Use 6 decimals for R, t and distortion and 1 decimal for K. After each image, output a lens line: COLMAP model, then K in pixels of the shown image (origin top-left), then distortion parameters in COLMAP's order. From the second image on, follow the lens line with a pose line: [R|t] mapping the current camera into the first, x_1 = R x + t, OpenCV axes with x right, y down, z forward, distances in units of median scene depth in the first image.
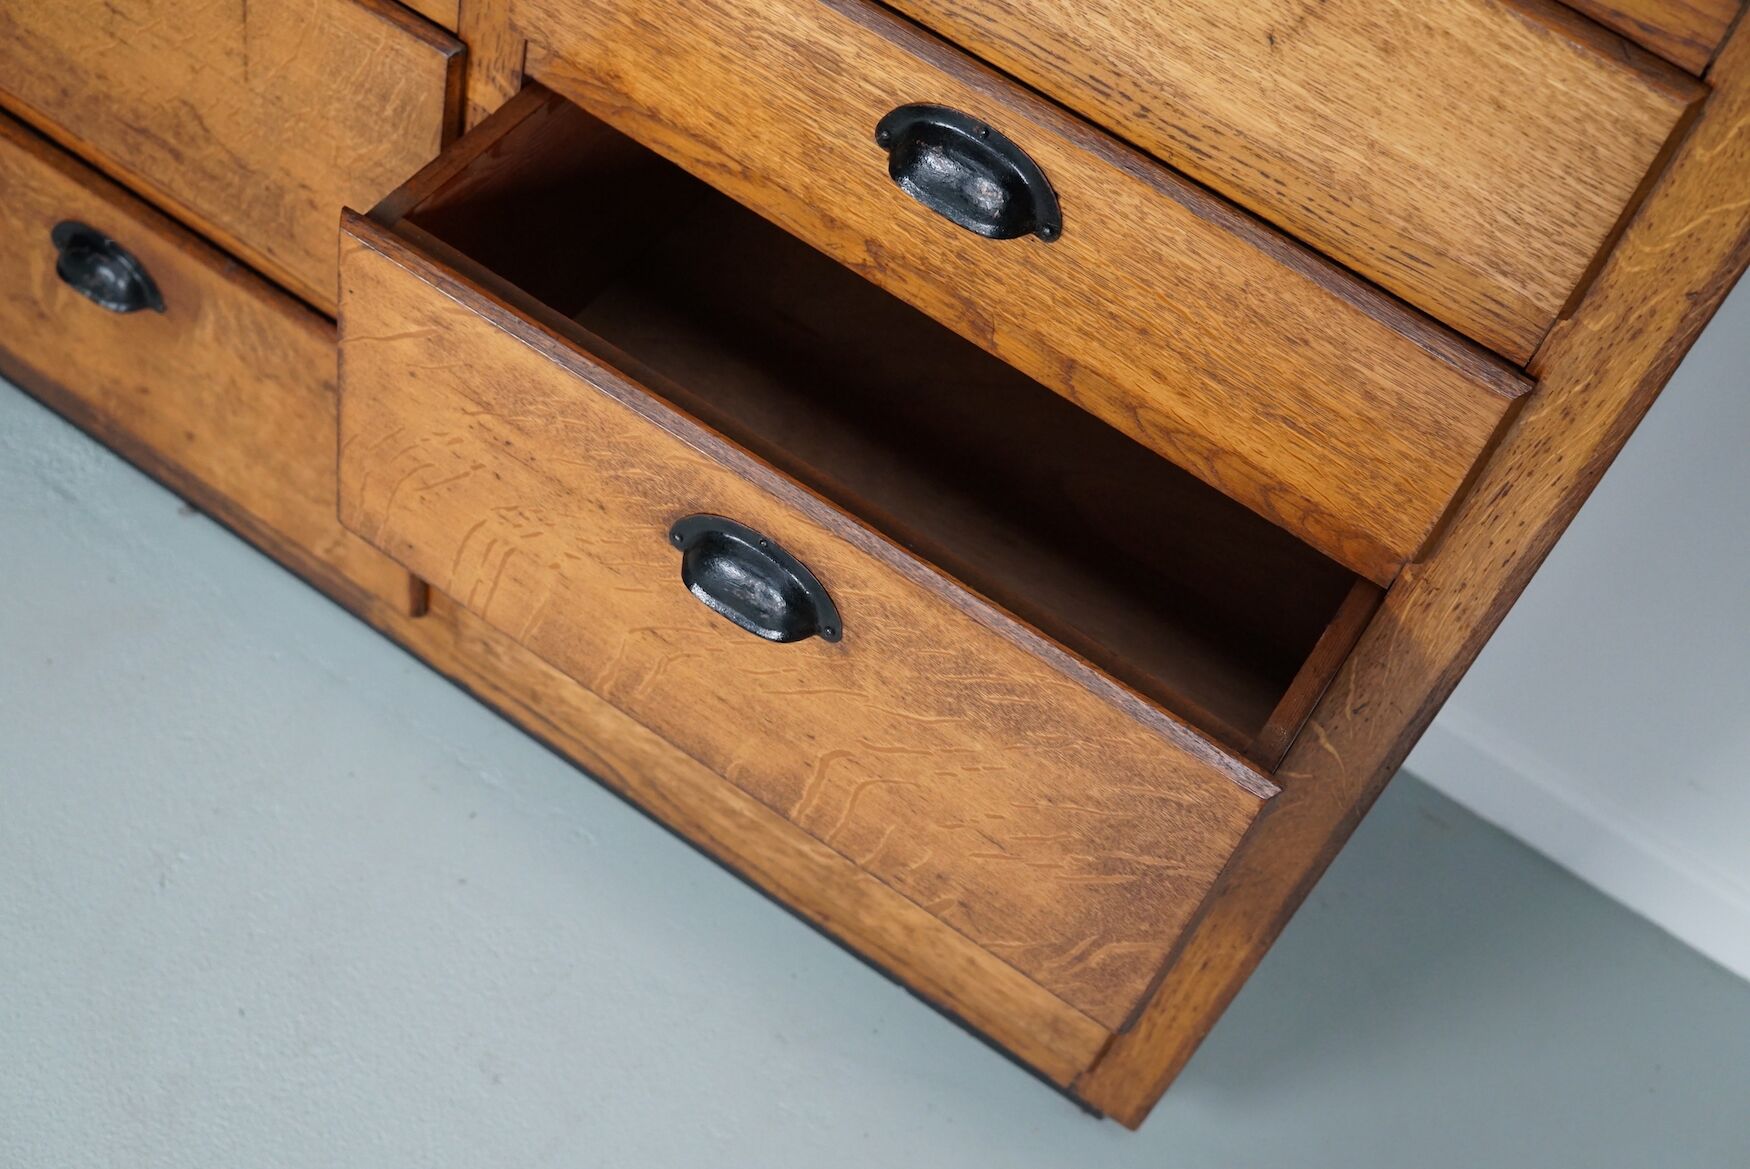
lens RADIAL K [[2242.4, 0, 843.8], [0, 2242.4, 614.3], [0, 0, 1]] dist [-0.095330, 0.000000]
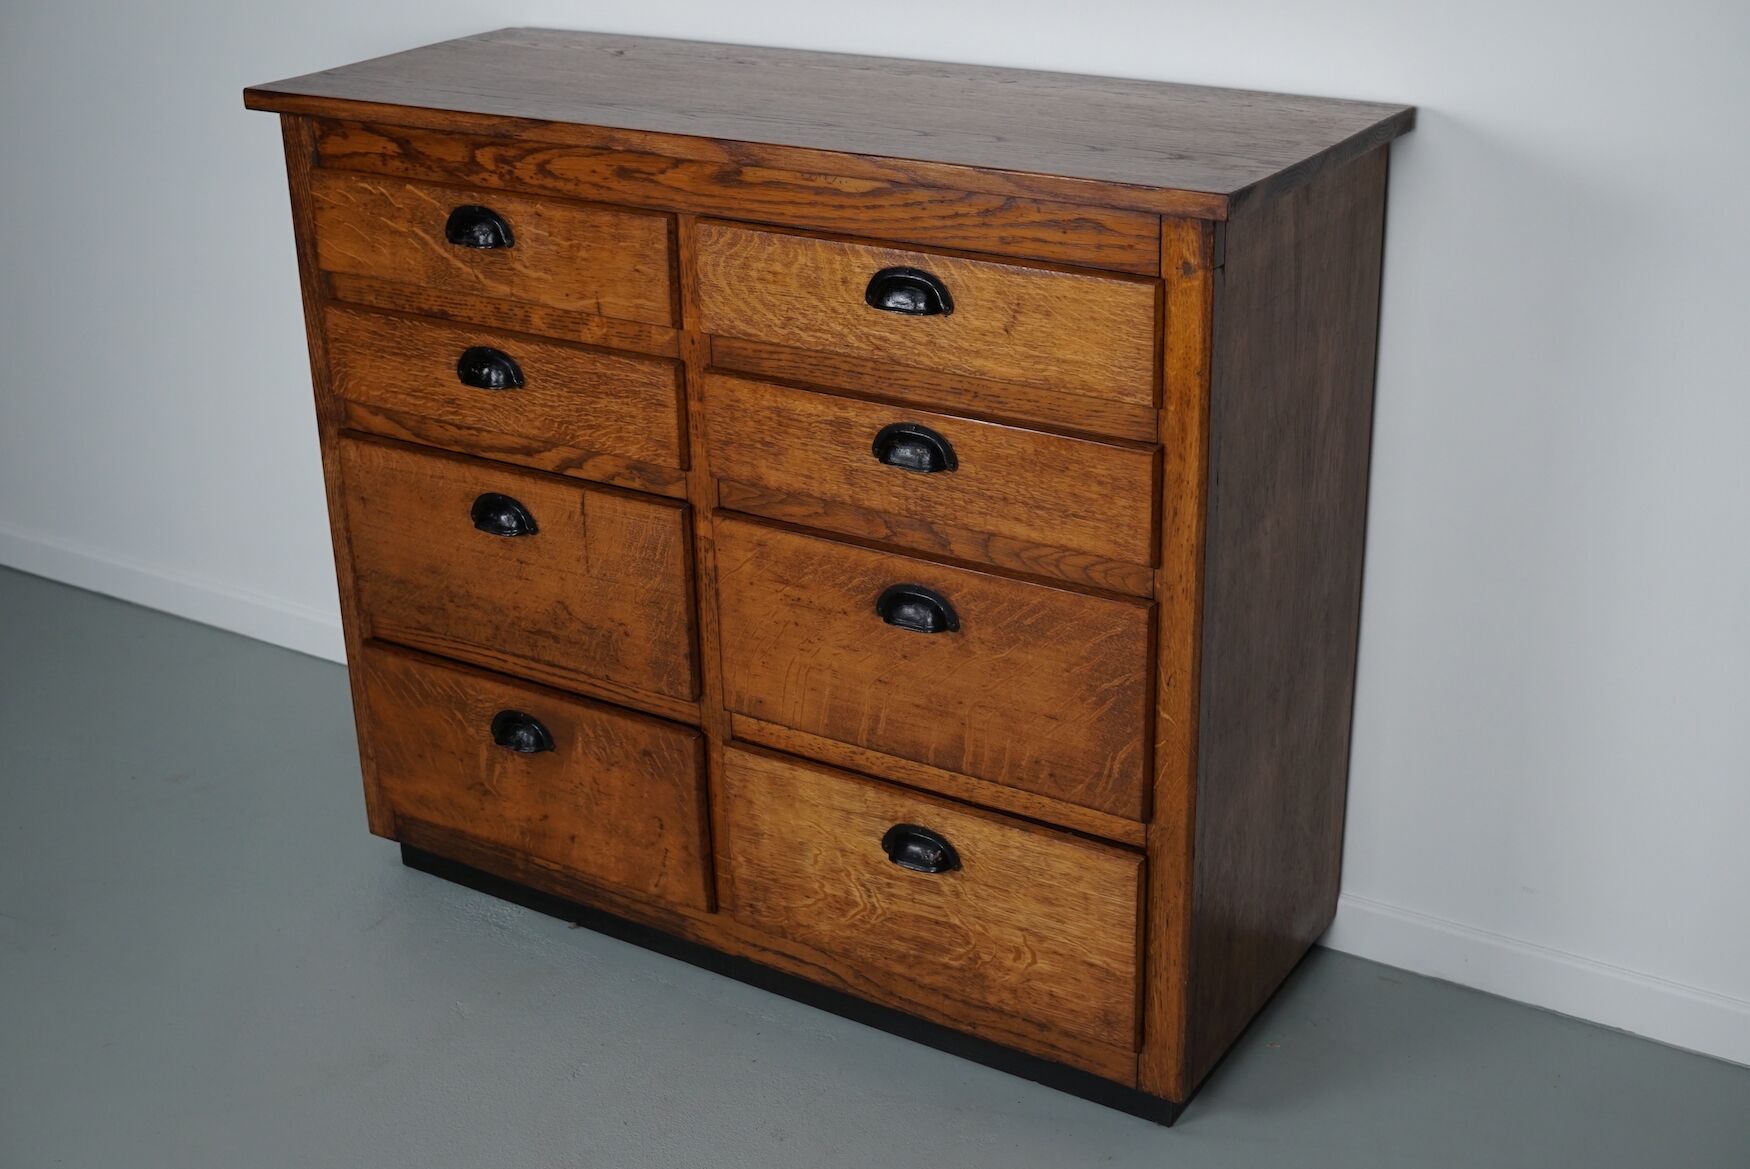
lens RADIAL K [[2242.4, 0, 875.4], [0, 2242.4, 587.5], [0, 0, 1]] dist [-0.095330, 0.000000]
pose [[0.977995, -0.192616, -0.080153, 0.169320], [0.124852, 0.848159, -0.514819, 1.039075], [0.167145, 0.493483, 0.853544, -0.814618]]
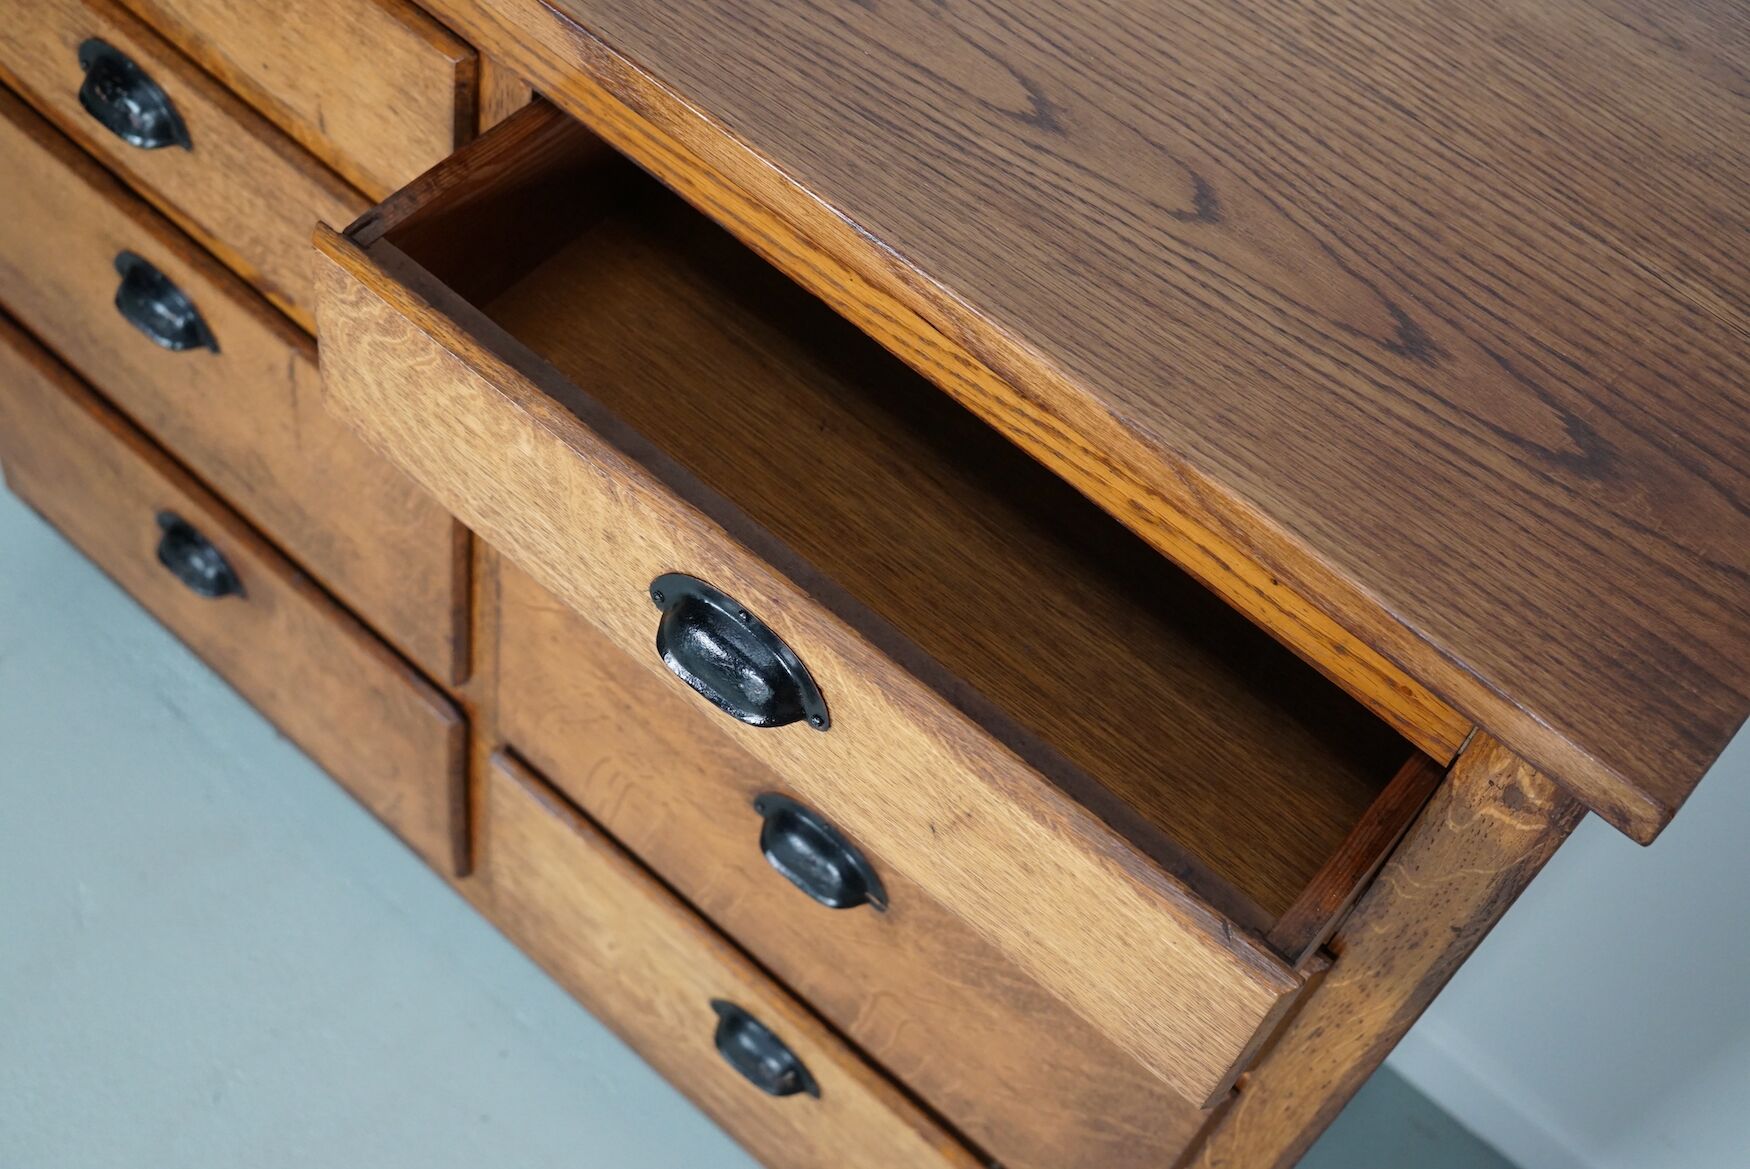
lens RADIAL K [[2242.4, 0, 871.6], [0, 2242.4, 596.9], [0, 0, 1]] dist [-0.095330, 0.000000]
pose [[0.990678, 0.083623, -0.107541, 0.174916], [-0.083035, 0.996497, 0.009939, -0.252122], [0.107995, -0.000916, 0.994151, -0.098858]]
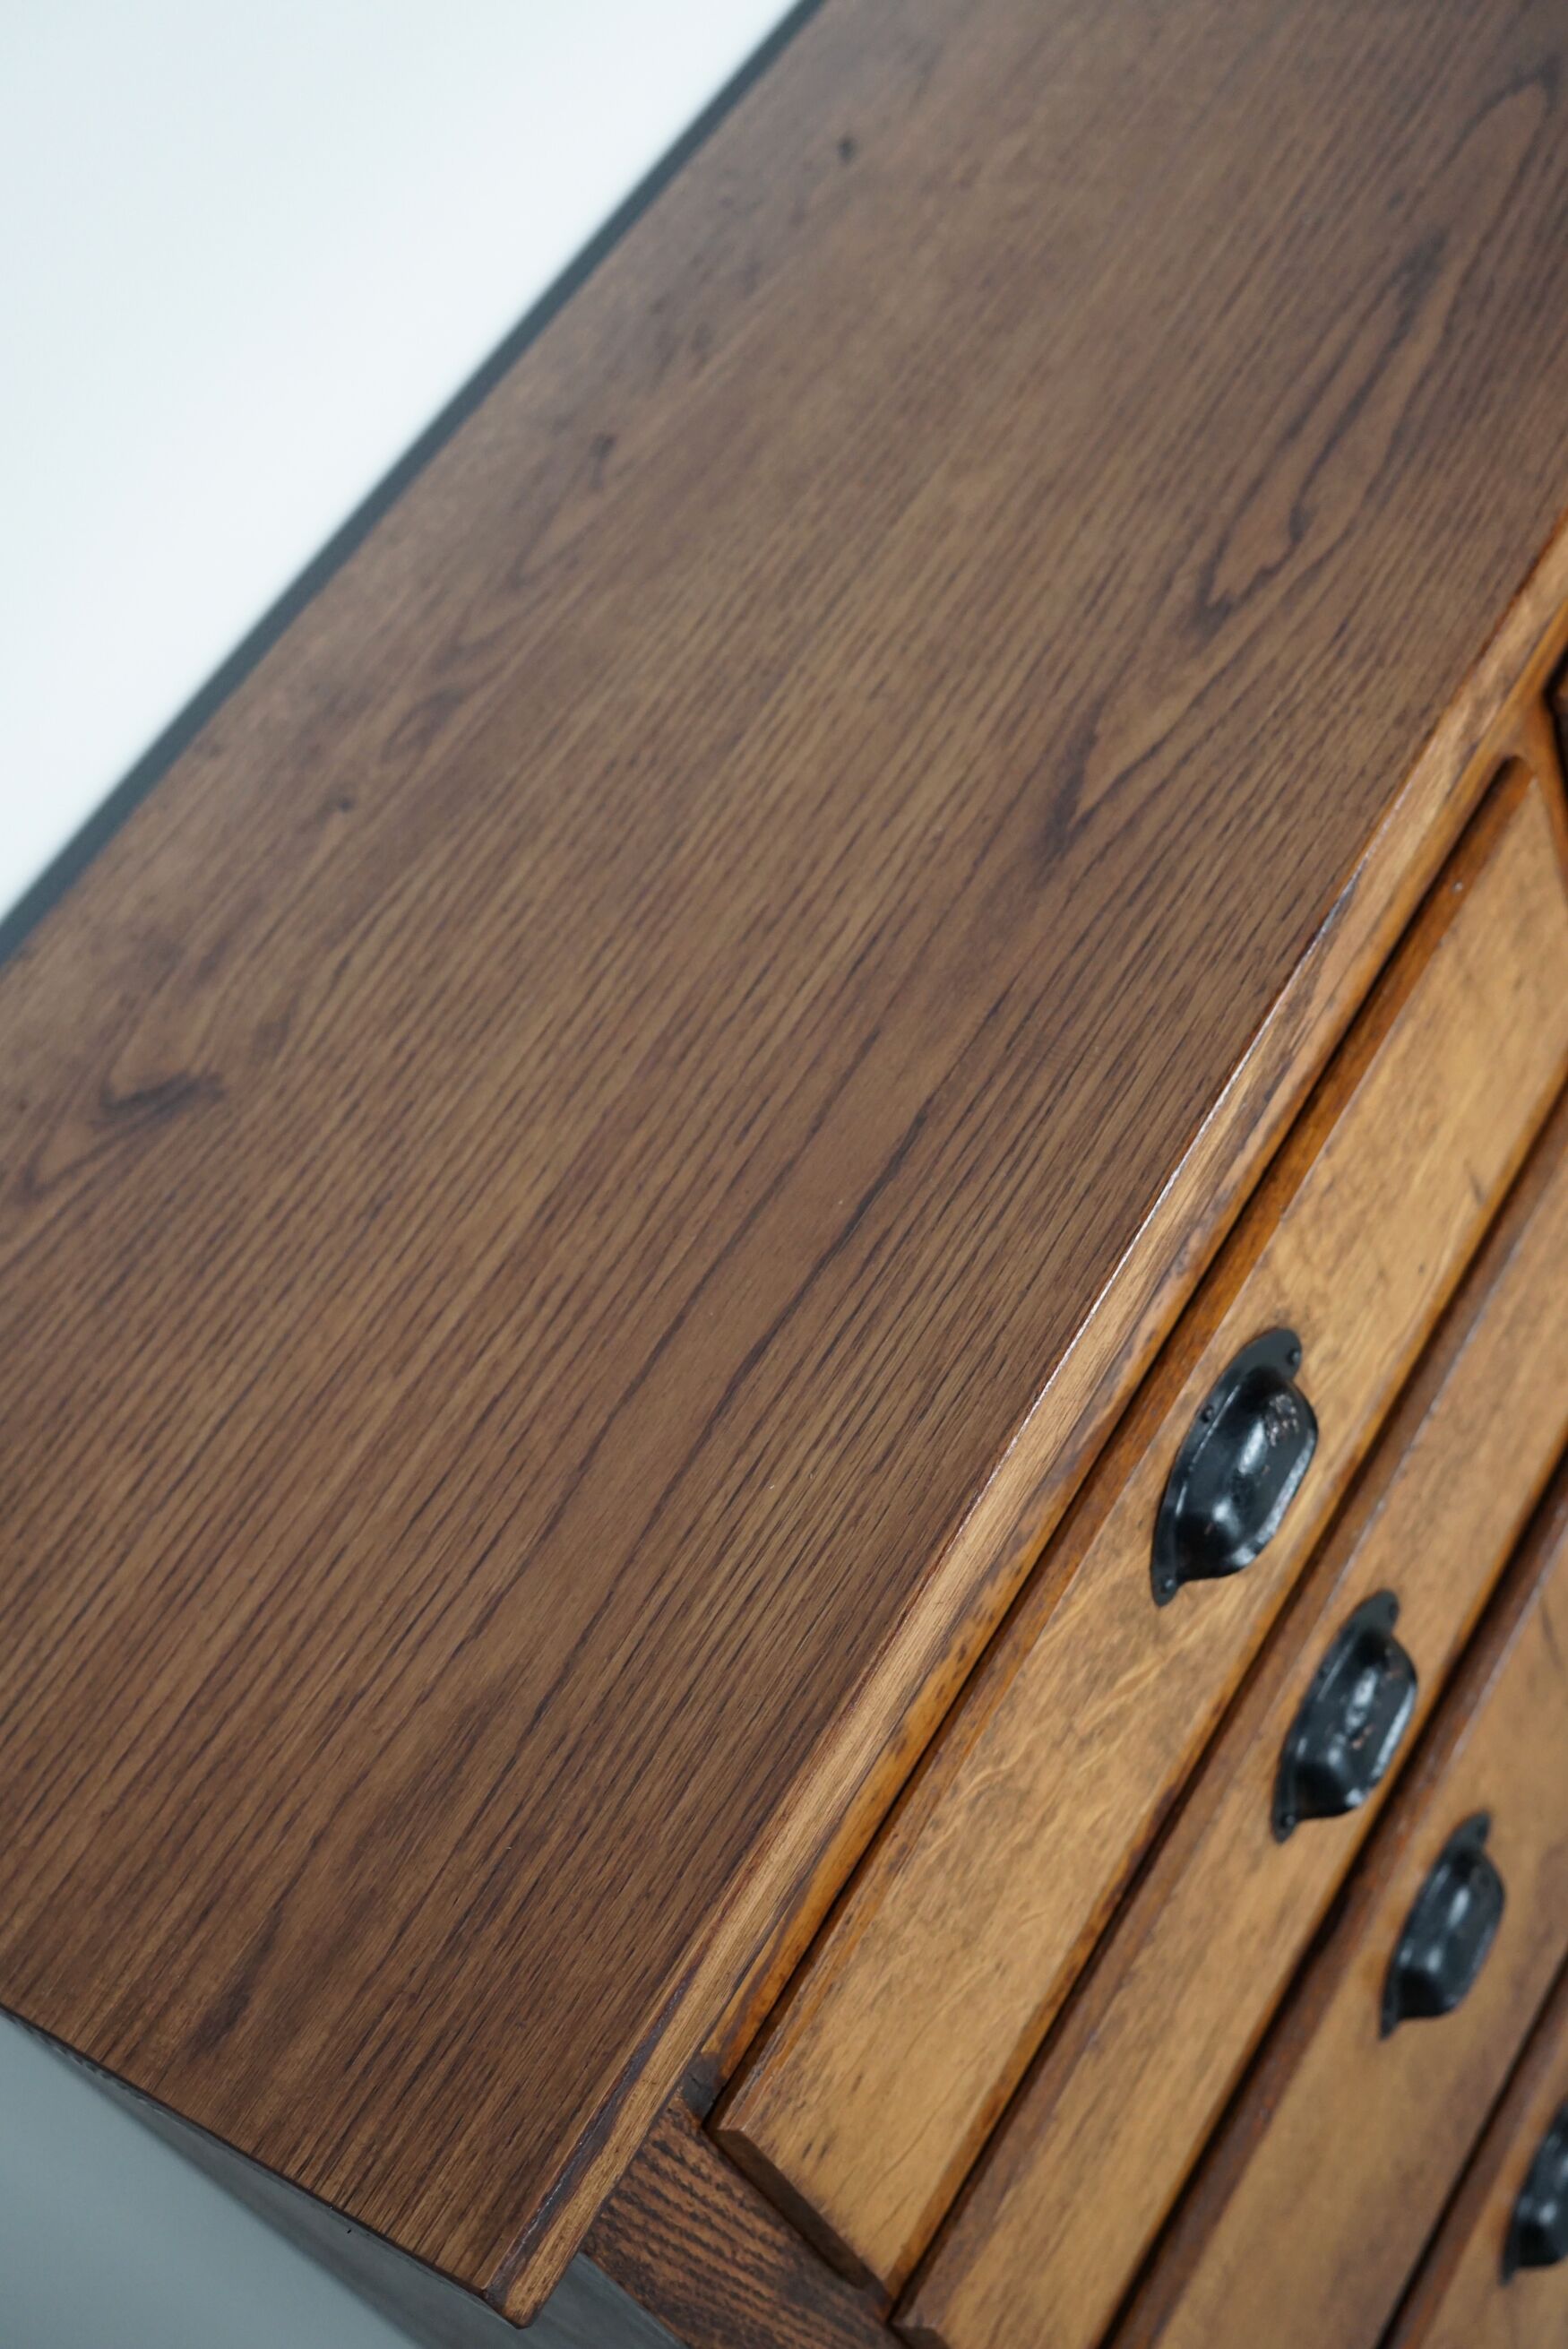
lens RADIAL K [[3009.5, 0, 779.7], [0, 3009.5, 1163.1], [0, 0, 1]] dist [-0.095330, 0.000000]
pose [[-0.054667, -0.859199, 0.508712, -0.749233], [0.955486, 0.102918, 0.276504, -0.972157], [-0.289927, 0.501183, 0.815327, 0.228179]]
